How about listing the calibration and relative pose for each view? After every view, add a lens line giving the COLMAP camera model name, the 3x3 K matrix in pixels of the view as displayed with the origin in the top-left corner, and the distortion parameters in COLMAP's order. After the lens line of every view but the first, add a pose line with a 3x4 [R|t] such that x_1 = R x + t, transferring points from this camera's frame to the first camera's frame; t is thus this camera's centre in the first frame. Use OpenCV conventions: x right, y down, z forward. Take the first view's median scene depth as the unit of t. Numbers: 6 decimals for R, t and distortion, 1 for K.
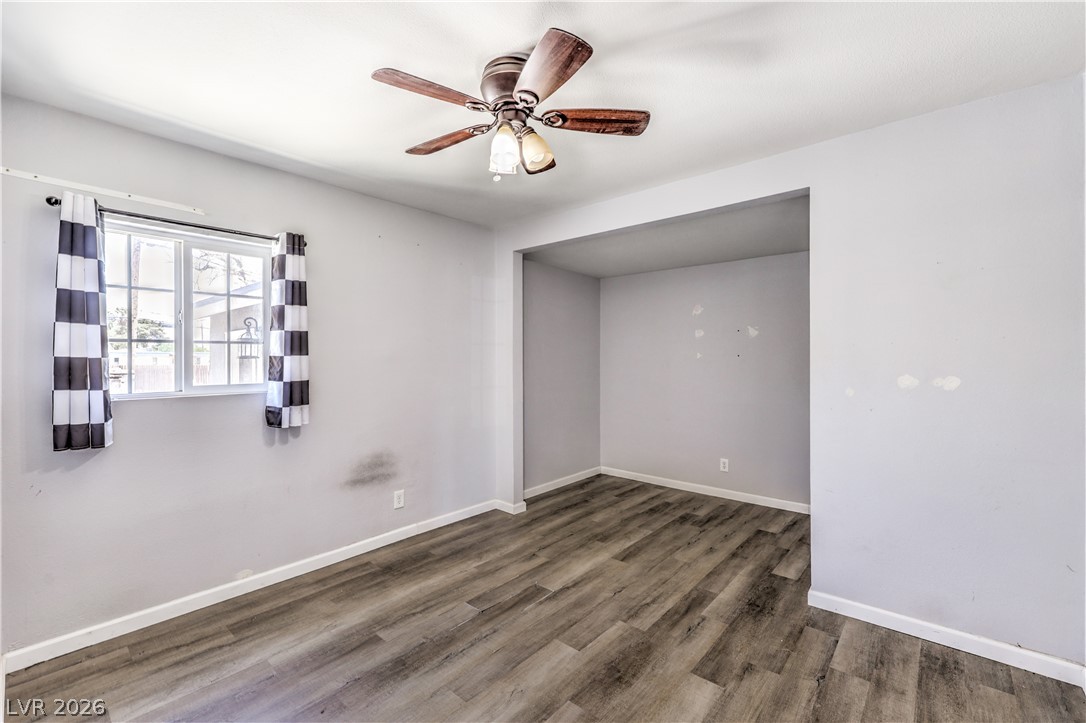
lens RADIAL K [[457.9, 0, 543.1], [0, 457.9, 361.2], [0, 0, 1]] dist [0.003355, 0.000371]
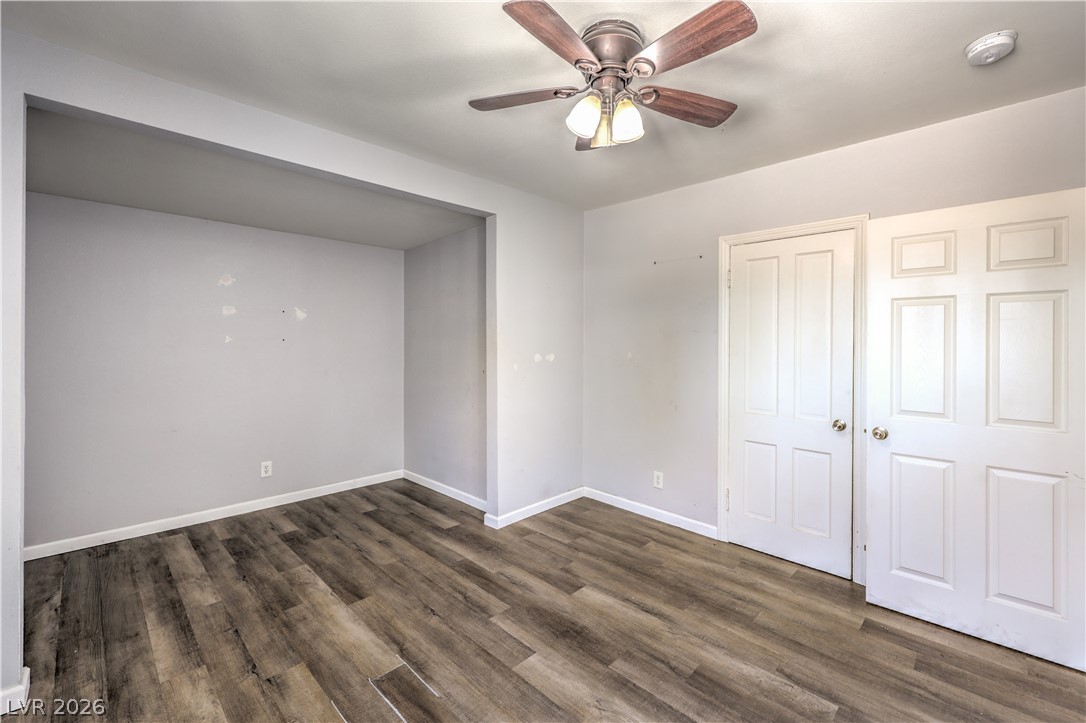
lens RADIAL K [[457.9, 0, 537.3], [0, 457.9, 341.8], [0, 0, 1]] dist [0.003355, 0.000371]
pose [[0.072282, 0.007162, 0.997358, -0.550573], [0.003338, 0.999967, -0.007423, 0.000015], [-0.997379, 0.003866, 0.072256, 0.588749]]
